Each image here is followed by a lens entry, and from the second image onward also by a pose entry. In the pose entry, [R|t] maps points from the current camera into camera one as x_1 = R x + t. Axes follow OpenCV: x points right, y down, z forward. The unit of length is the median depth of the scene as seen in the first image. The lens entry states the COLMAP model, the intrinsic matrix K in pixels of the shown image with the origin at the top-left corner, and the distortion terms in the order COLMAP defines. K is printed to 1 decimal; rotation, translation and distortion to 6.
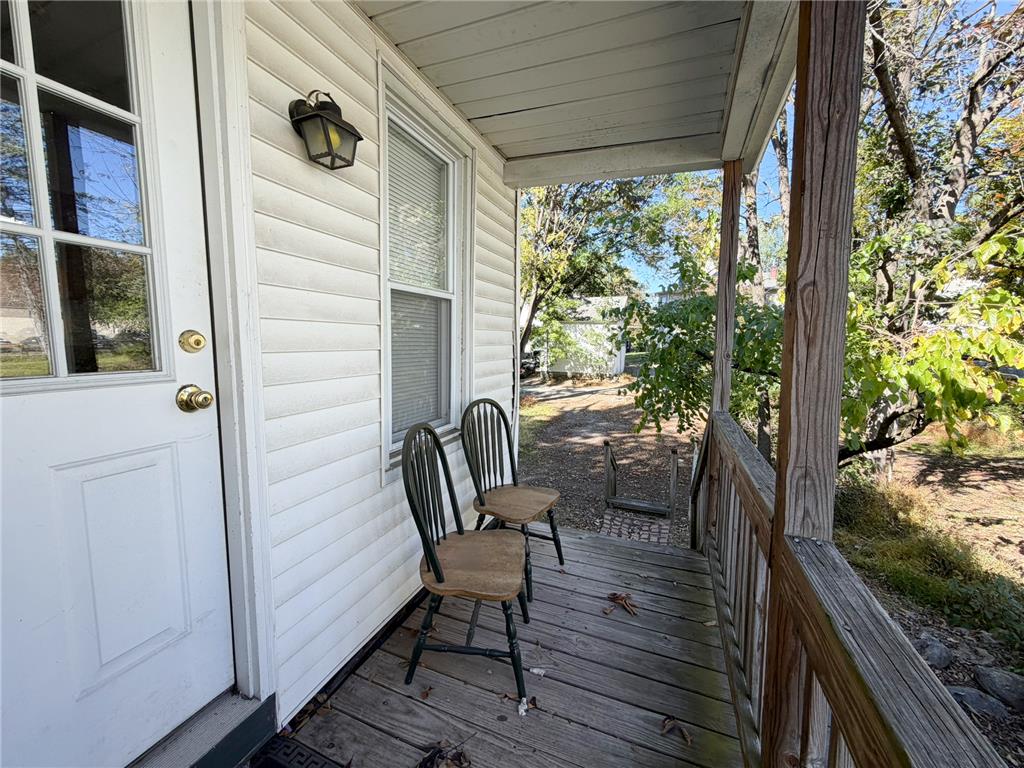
lens RADIAL K [[409.6, 0, 508.5], [0, 409.6, 383.0], [0, 0, 1]] dist [-0.001093, 0.000194]
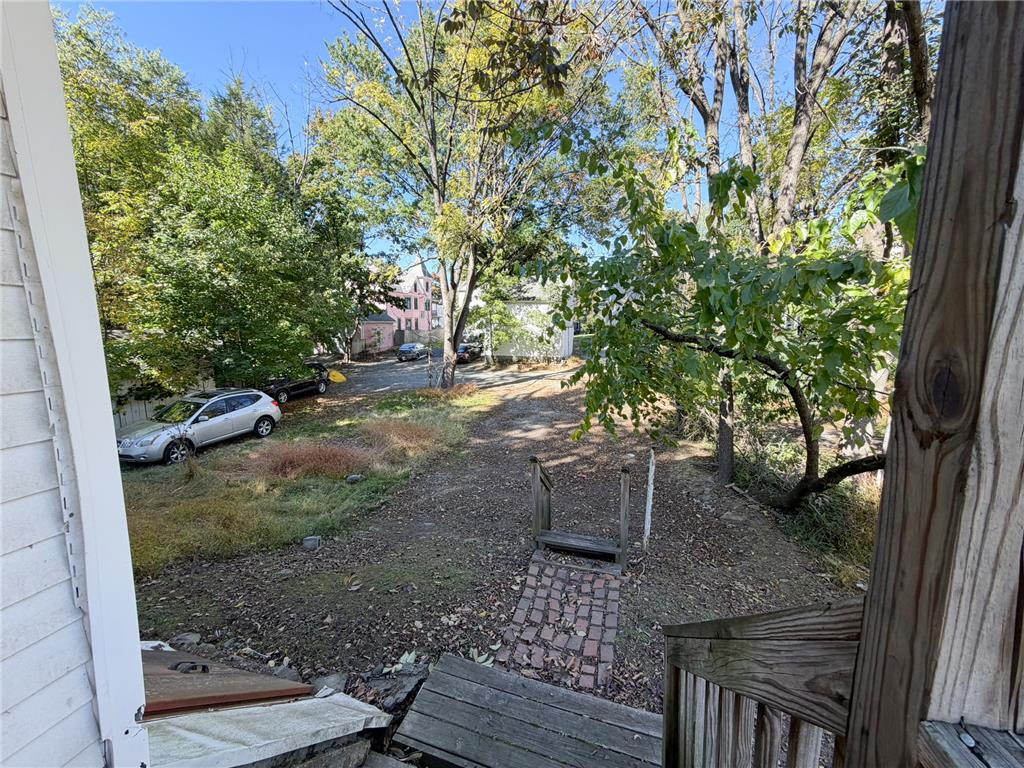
lens RADIAL K [[393.0, 0, 512.0], [0, 393.0, 384.0], [0, 0, 1]] dist [0.011207, -0.000062]
pose [[0.993508, -0.027491, 0.110388, 0.052032], [0.022363, 0.998624, 0.047428, -0.006582], [-0.111540, -0.044651, 0.992756, 0.132132]]
